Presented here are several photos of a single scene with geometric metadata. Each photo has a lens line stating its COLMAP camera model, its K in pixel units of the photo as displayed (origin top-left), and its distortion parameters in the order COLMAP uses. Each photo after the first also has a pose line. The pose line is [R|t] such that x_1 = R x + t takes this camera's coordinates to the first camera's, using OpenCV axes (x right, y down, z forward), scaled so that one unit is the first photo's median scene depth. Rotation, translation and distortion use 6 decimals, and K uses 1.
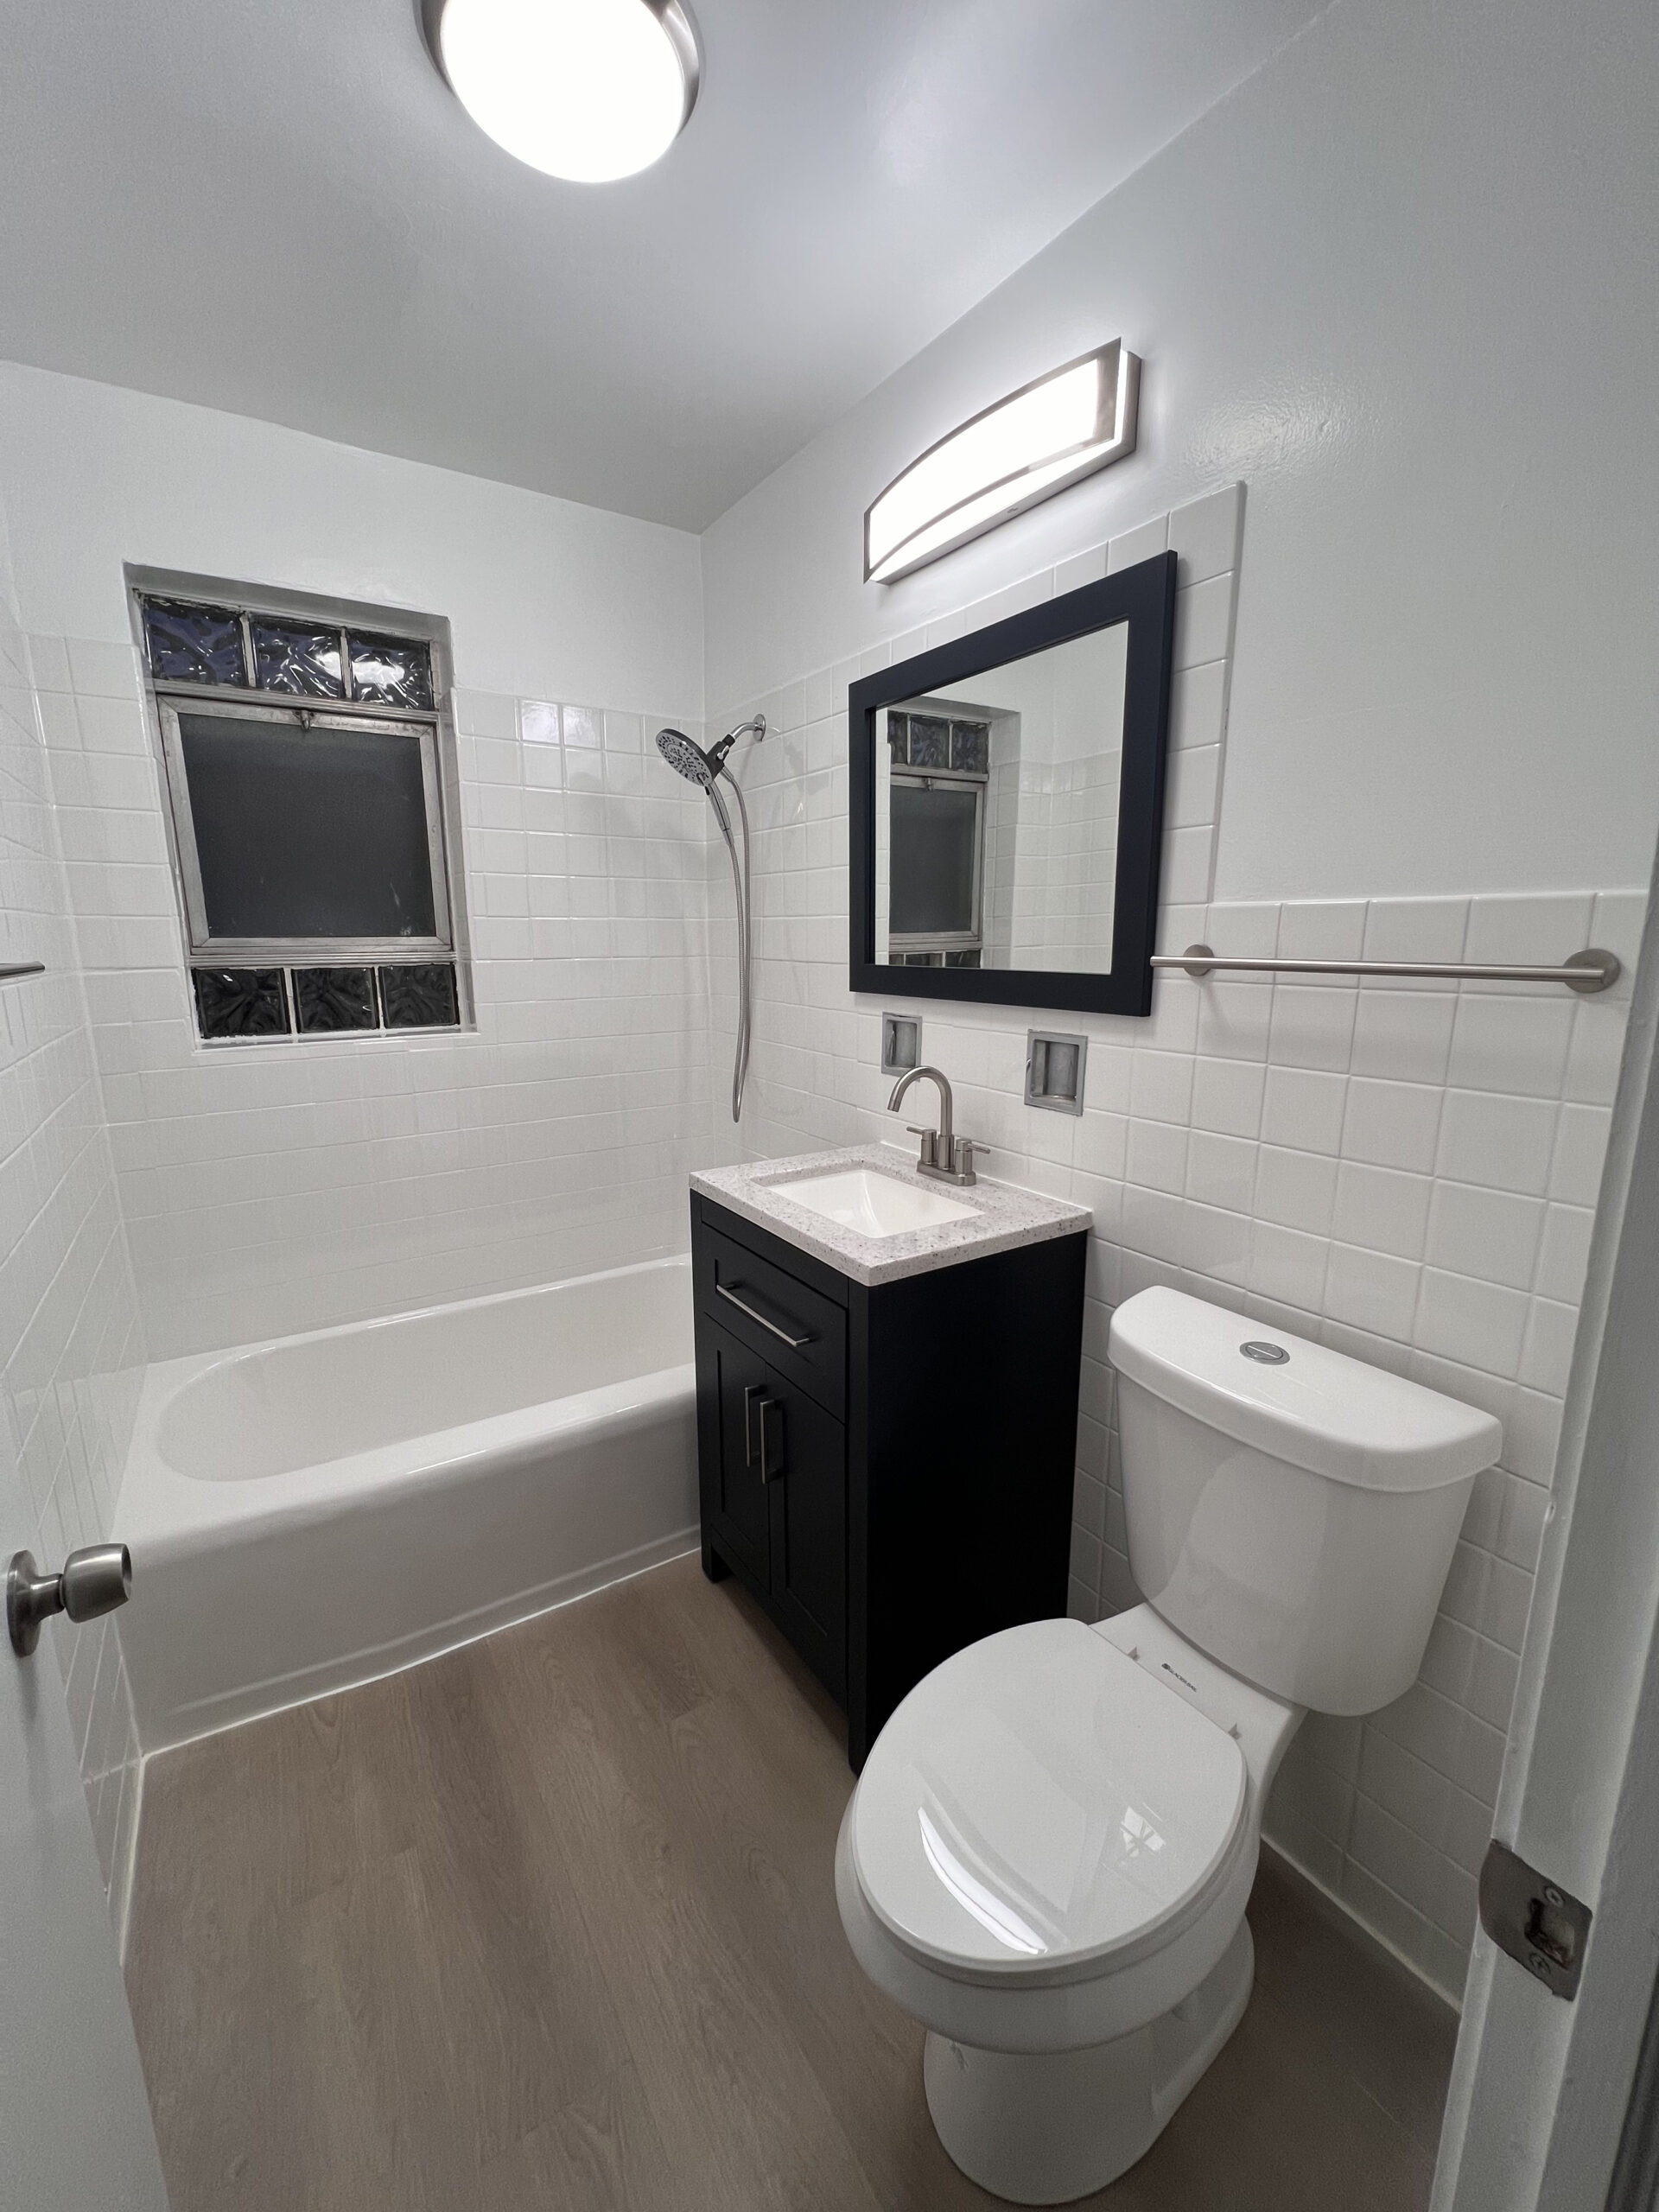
lens RADIAL K [[885.6, 0, 823.1], [0, 885.6, 1107.9], [0, 0, 1]] dist [0.000630, -0.000181]
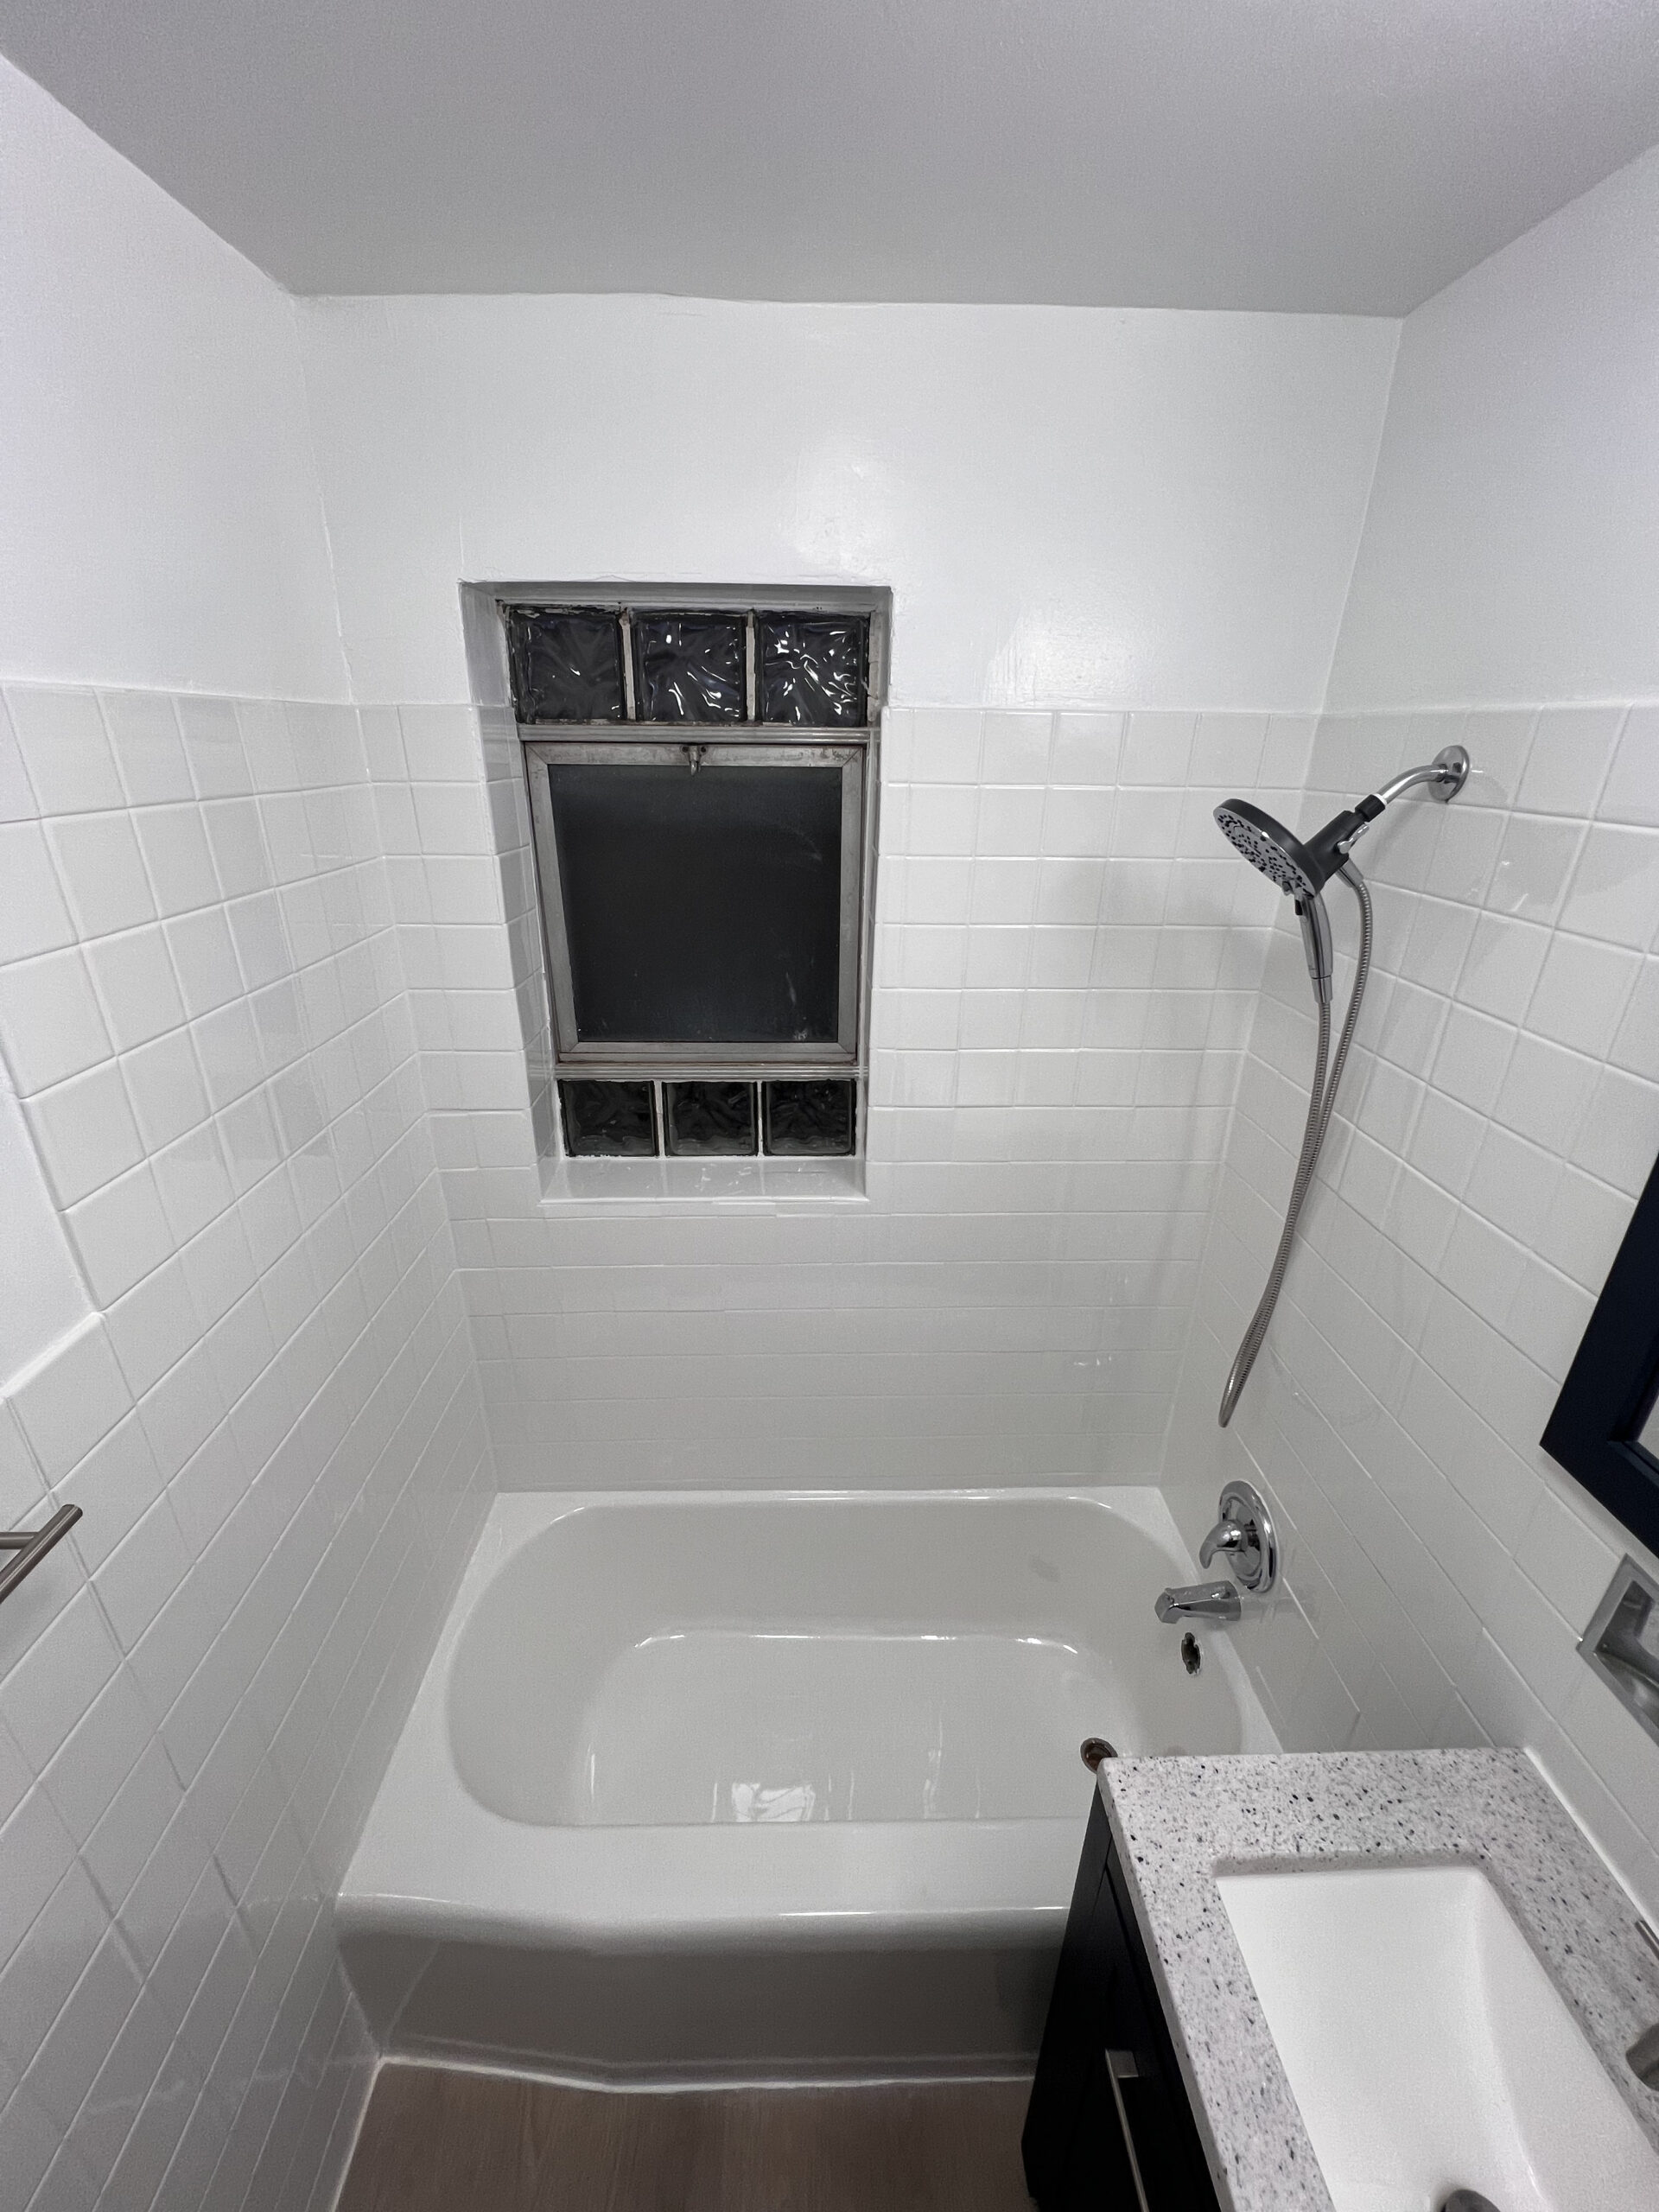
lens RADIAL K [[881.6, 0, 829.5], [0, 881.6, 1106.0], [0, 0, 1]] dist [-0.000492, -0.000351]
pose [[0.855464, 0.211893, -0.472528, -0.099185], [-0.113695, 0.967044, 0.227813, -0.340142], [0.505227, -0.141162, 0.851363, 0.412613]]
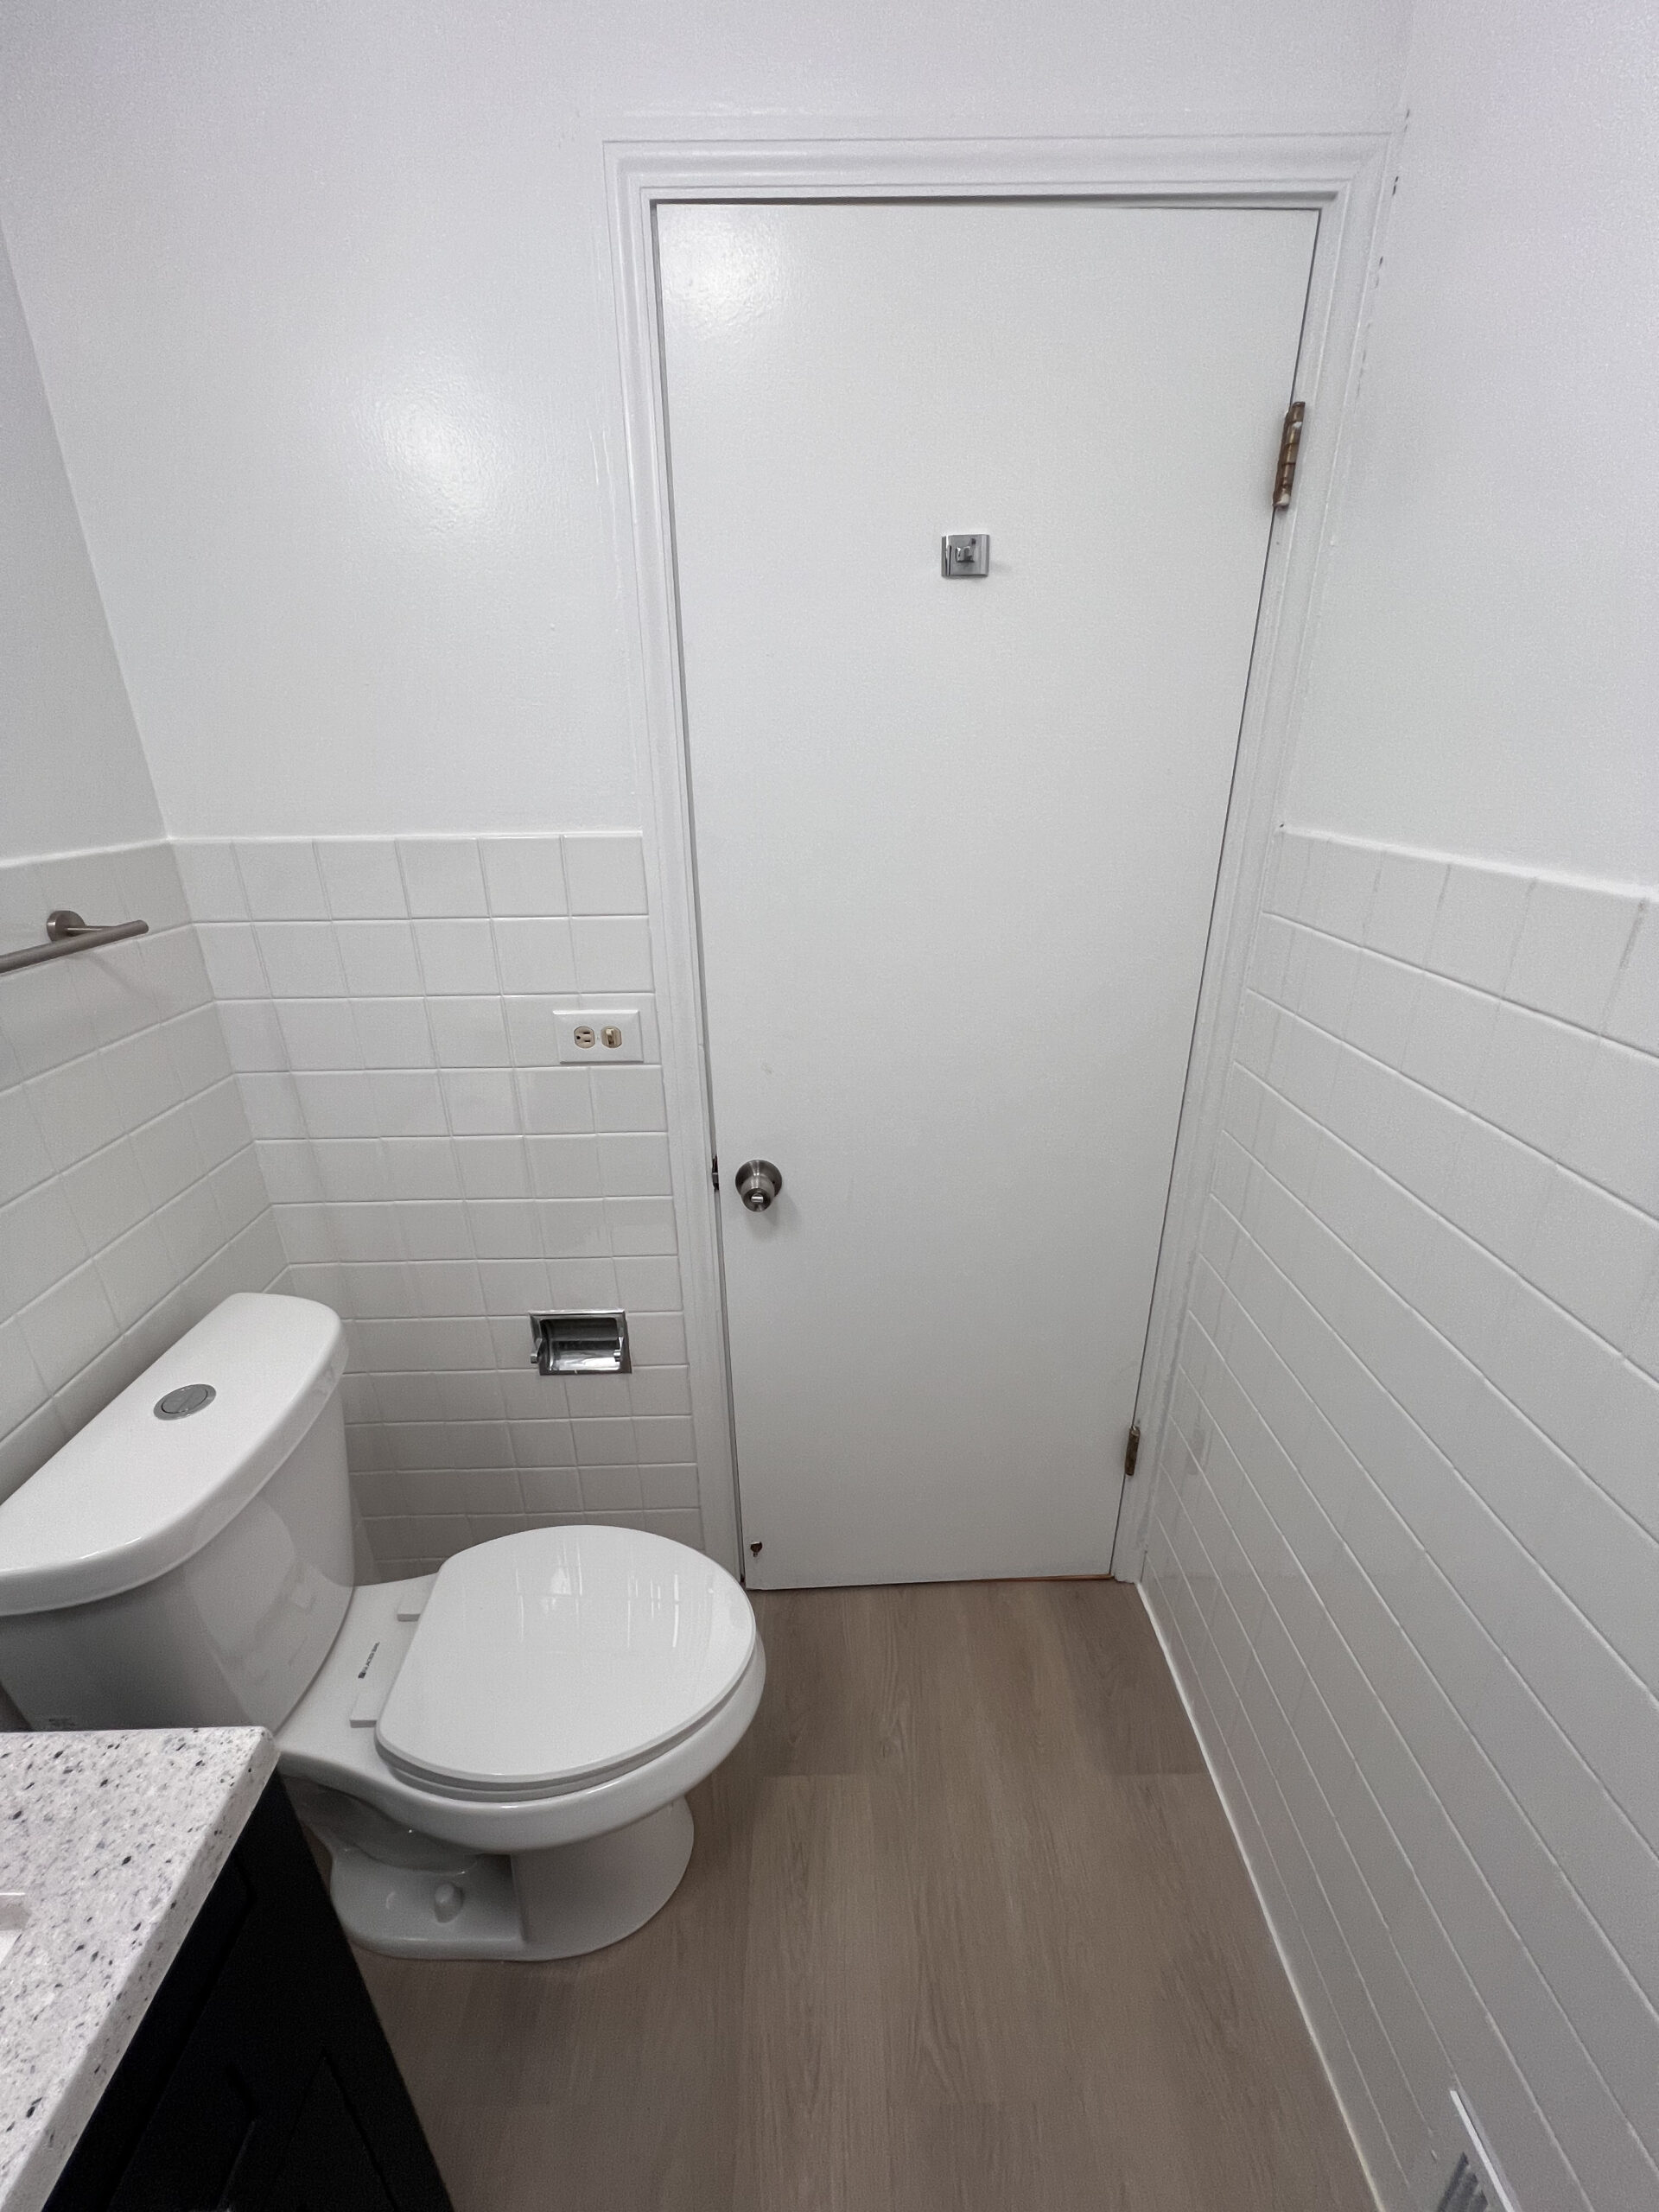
lens RADIAL K [[881.6, 0, 829.5], [0, 881.6, 1106.0], [0, 0, 1]] dist [-0.000492, -0.000351]
pose [[-0.848100, -0.185893, 0.496156, -0.221628], [0.121333, 0.843407, 0.523396, -0.184573], [-0.515757, 0.504092, -0.692738, 0.584211]]
